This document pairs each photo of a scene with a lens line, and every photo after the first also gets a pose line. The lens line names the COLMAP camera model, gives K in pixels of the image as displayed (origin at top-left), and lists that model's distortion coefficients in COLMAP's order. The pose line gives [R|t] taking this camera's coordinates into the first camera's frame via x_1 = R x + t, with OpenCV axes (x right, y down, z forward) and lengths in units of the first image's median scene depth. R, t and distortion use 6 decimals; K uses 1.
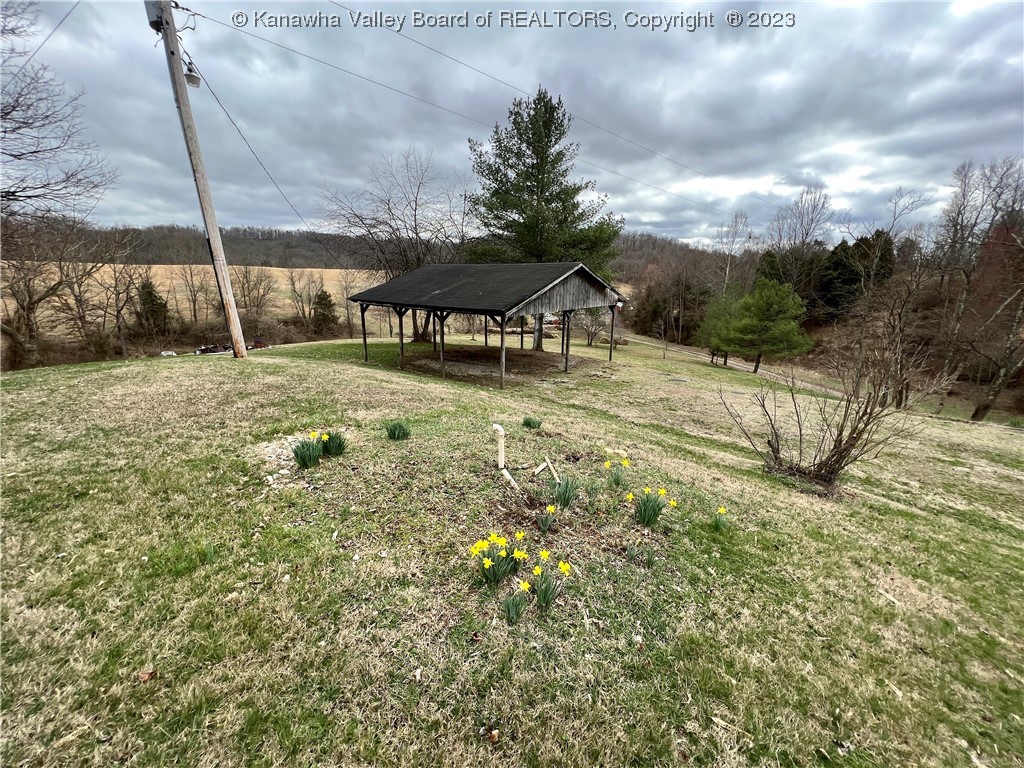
lens RADIAL K [[406.1, 0, 514.5], [0, 406.1, 384.3], [0, 0, 1]] dist [-0.006818, 0.000385]
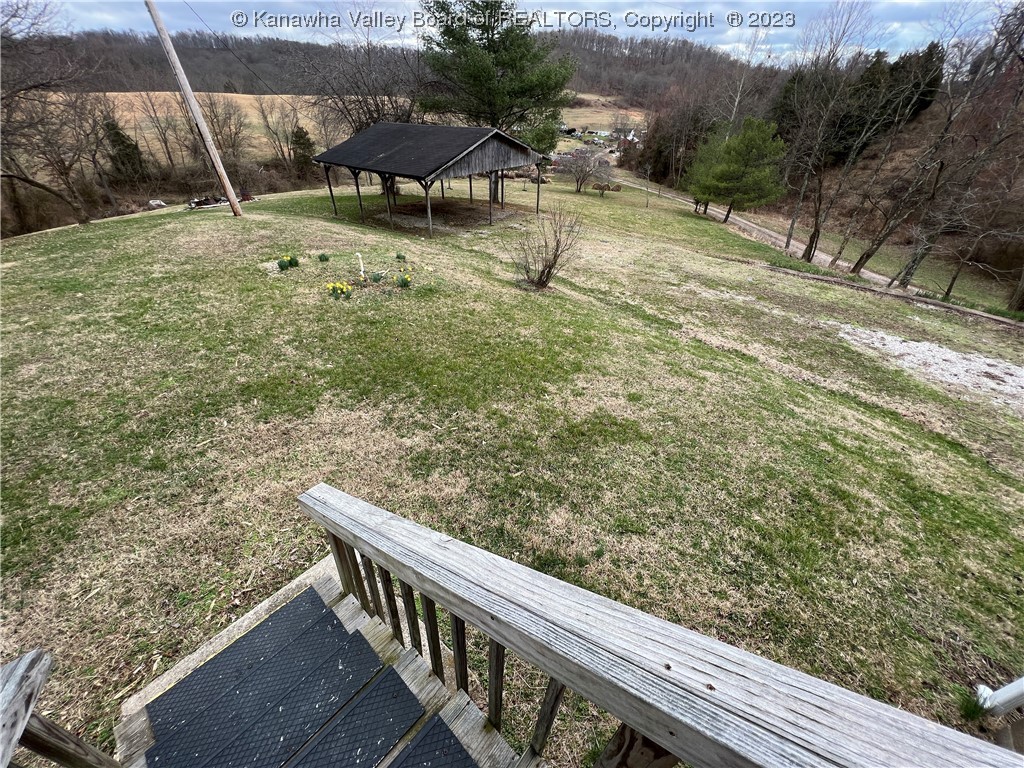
lens RADIAL K [[406.1, 0, 518.2], [0, 406.1, 384.7], [0, 0, 1]] dist [-0.006818, 0.000385]
pose [[0.999941, 0.003209, -0.010359, 0.061829], [0.000599, 0.937423, 0.348191, -0.000517], [0.010829, -0.348177, 0.937366, -0.101358]]
